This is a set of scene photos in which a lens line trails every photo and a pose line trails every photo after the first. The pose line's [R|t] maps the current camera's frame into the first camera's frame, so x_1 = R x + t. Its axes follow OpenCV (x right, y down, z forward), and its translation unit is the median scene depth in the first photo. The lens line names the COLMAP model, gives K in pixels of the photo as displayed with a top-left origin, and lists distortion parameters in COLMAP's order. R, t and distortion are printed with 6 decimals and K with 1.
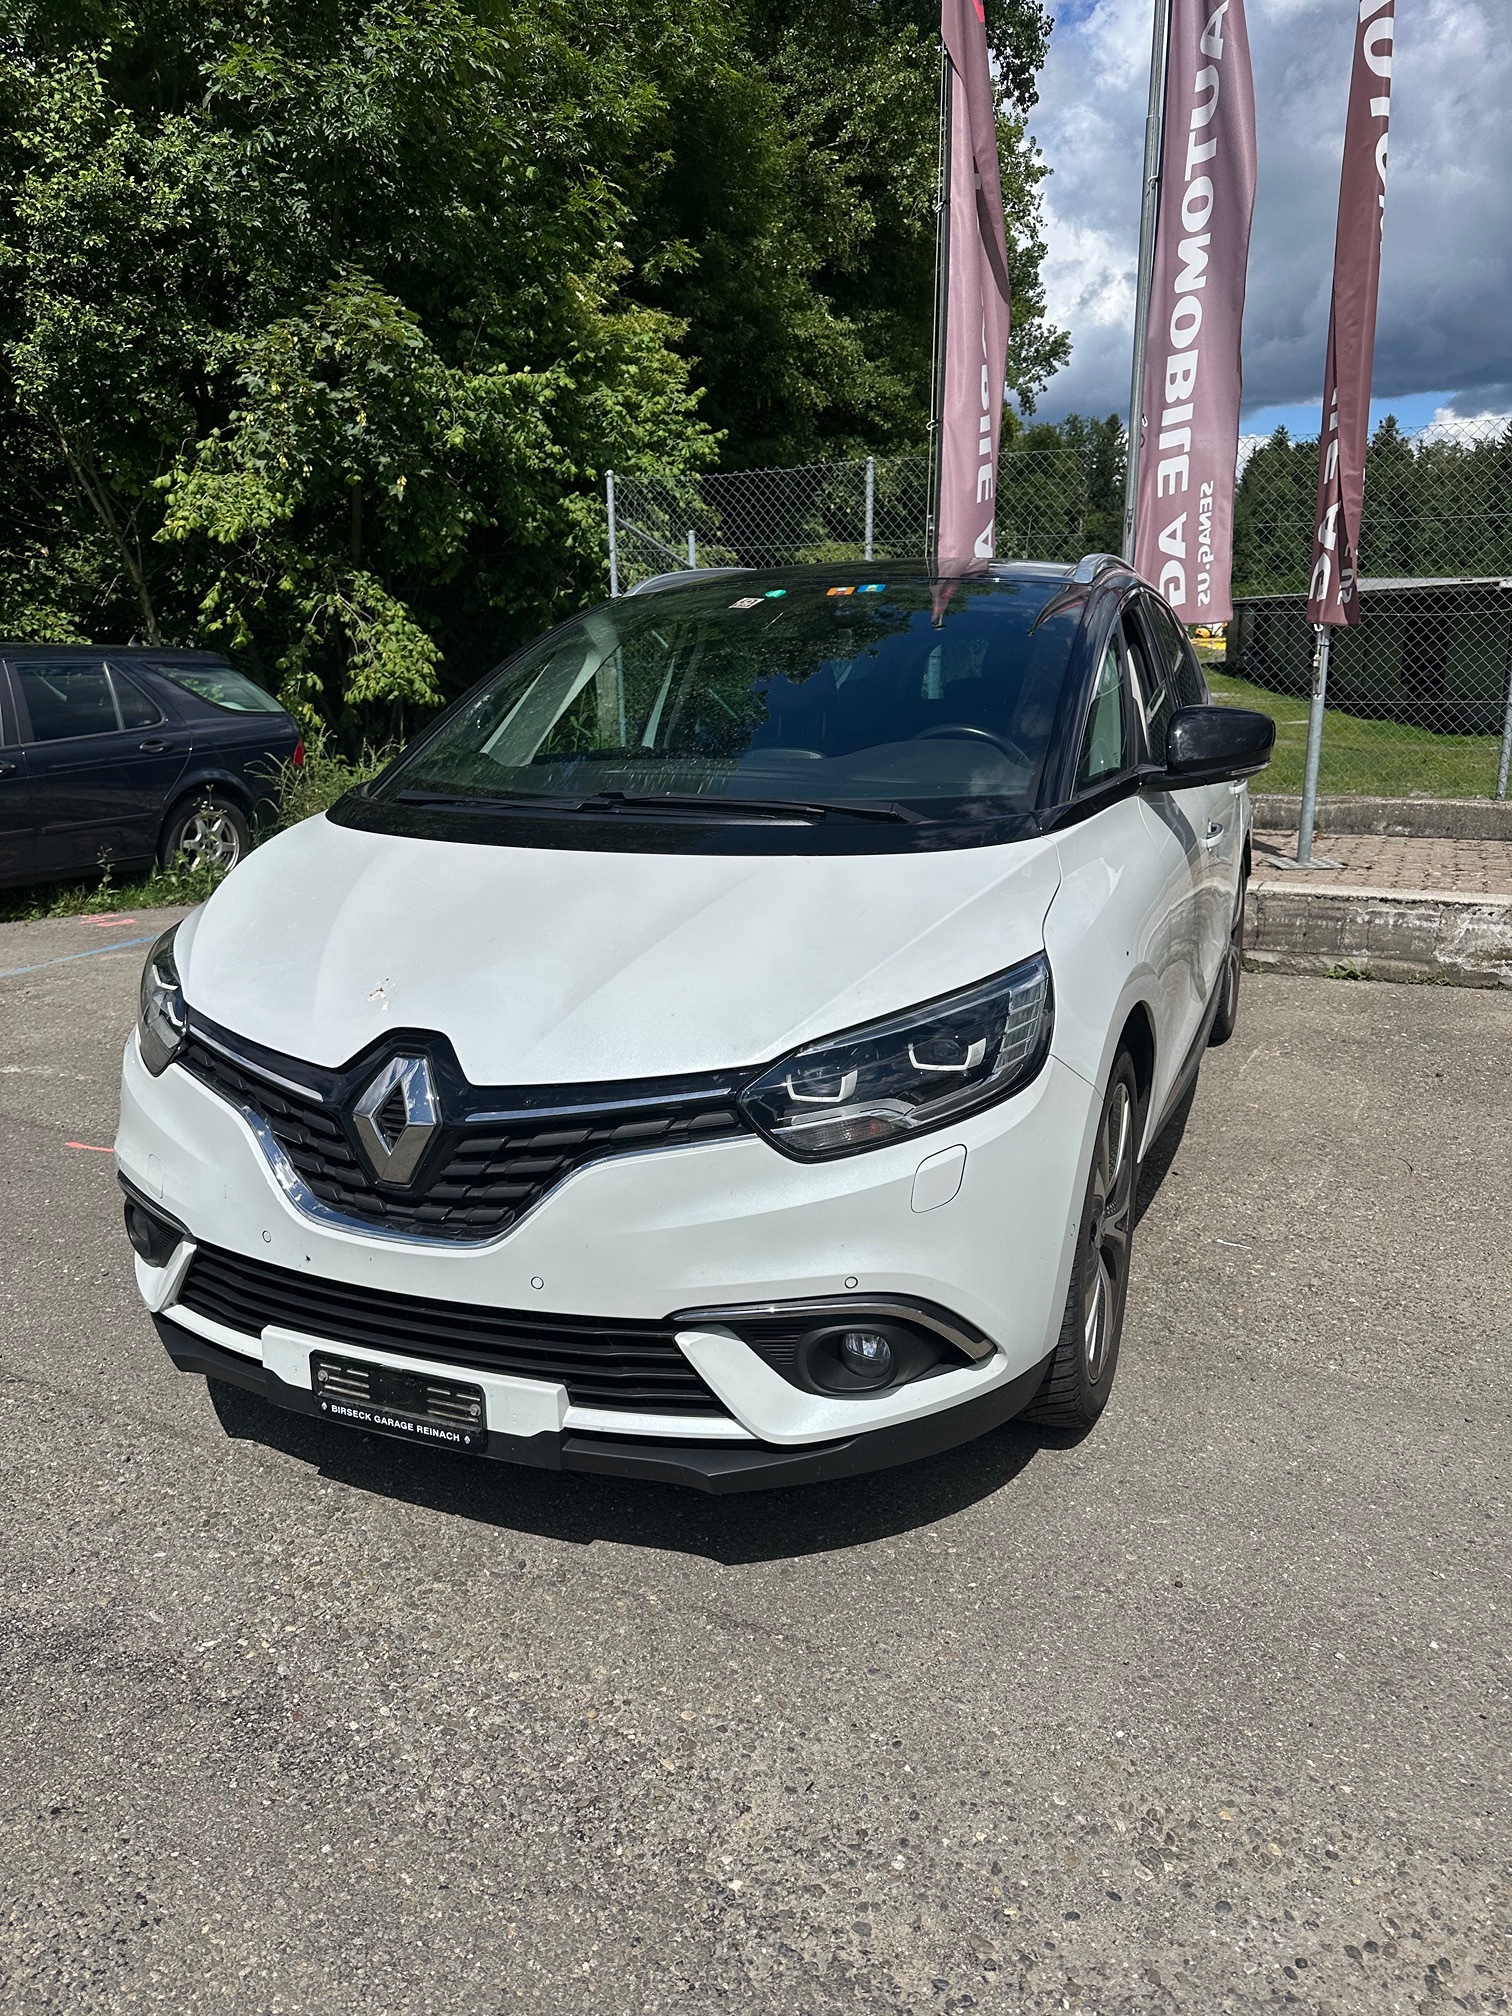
lens RADIAL K [[1464.2, 0, 747.7], [0, 1464.2, 1010.4], [0, 0, 1]] dist [0.015776, -0.028696]
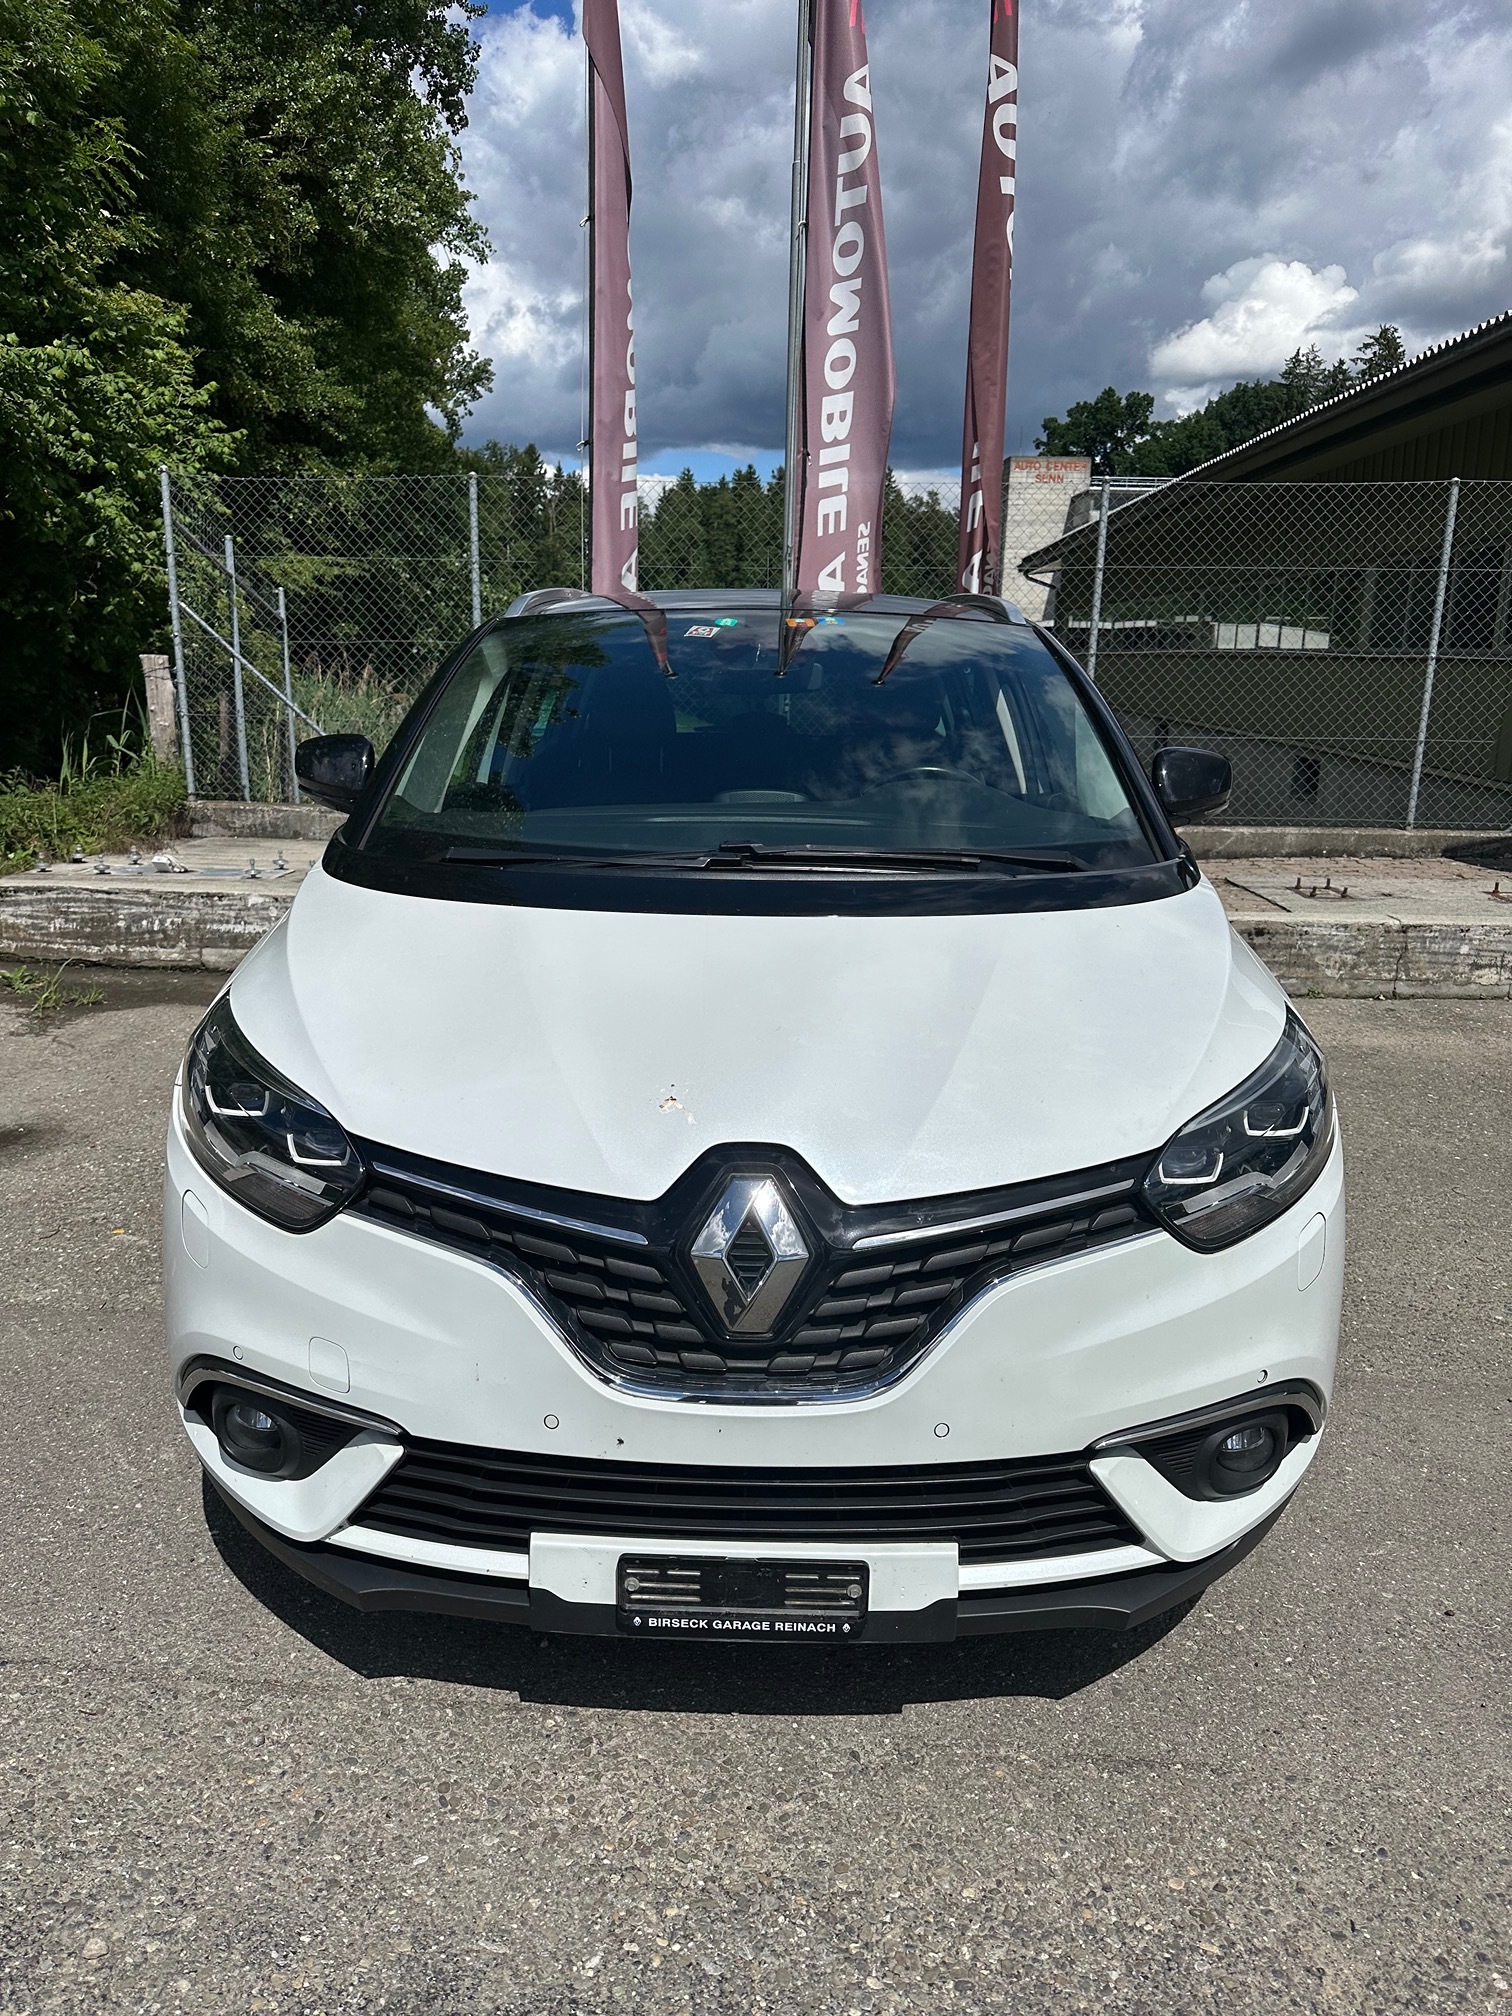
lens RADIAL K [[1464.2, 0, 741.3], [0, 1464.2, 1020.4], [0, 0, 1]] dist [0.015776, -0.028696]
pose [[0.928110, -0.062948, 0.366947, -0.146515], [0.065873, 0.997818, 0.004560, -0.017011], [-0.366433, 0.019939, 0.930231, 0.064138]]
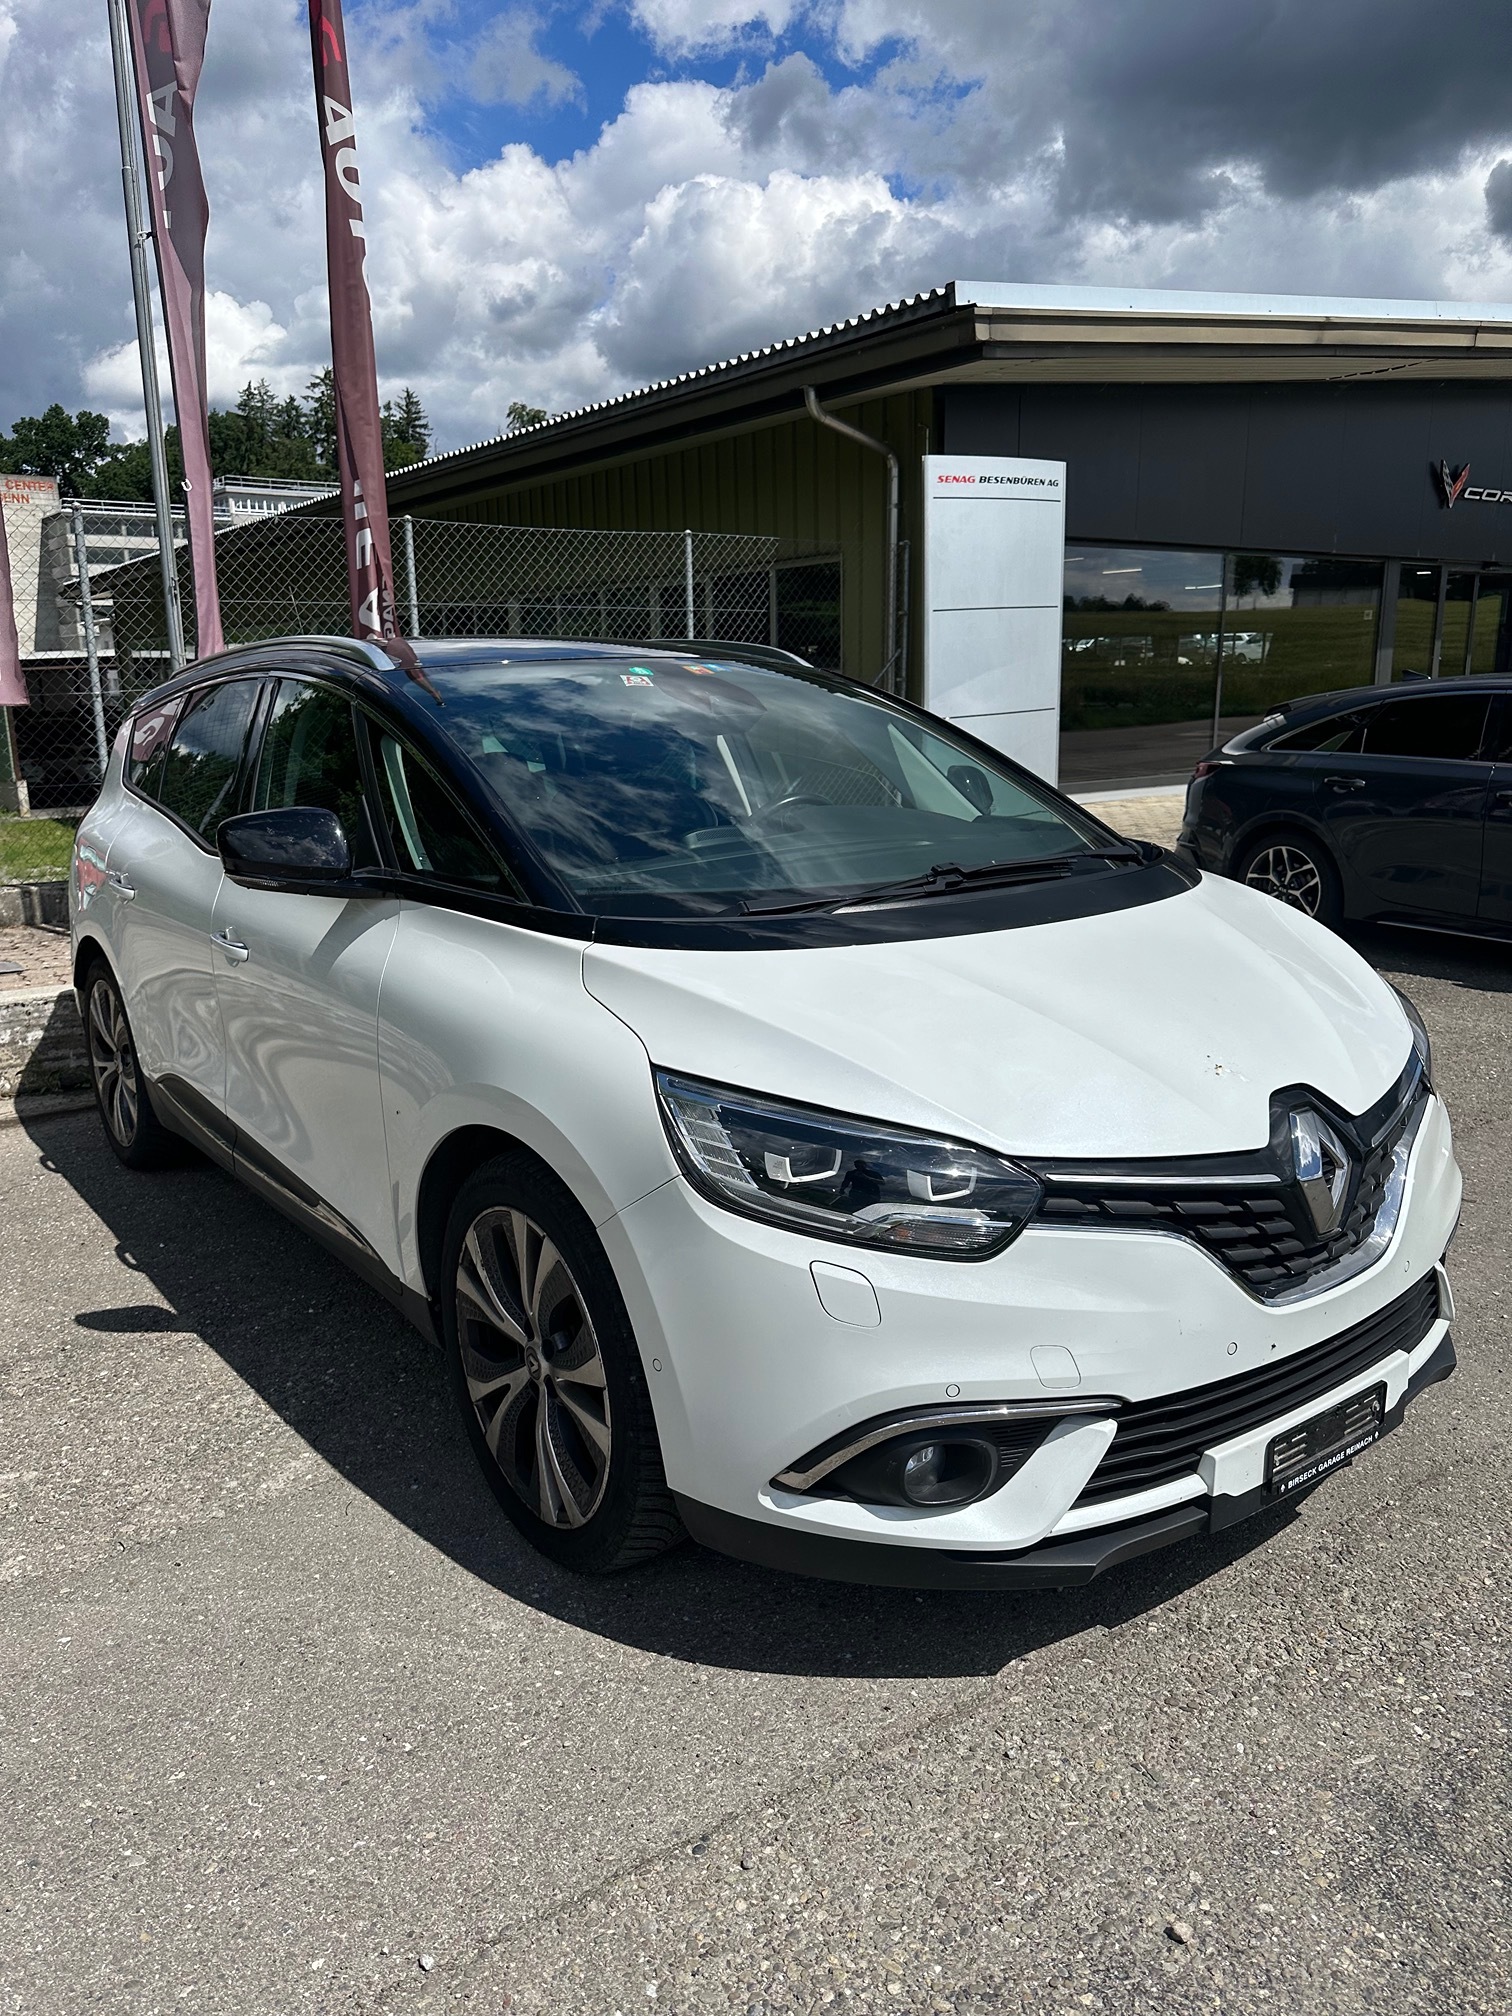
lens RADIAL K [[1464.2, 0, 798.9], [0, 1464.2, 1016.2], [0, 0, 1]] dist [0.015776, -0.028696]
pose [[0.490191, -0.185991, 0.851540, -0.352975], [0.224539, 0.970940, 0.082814, -0.055541], [-0.842197, 0.150609, 0.517708, 0.205284]]
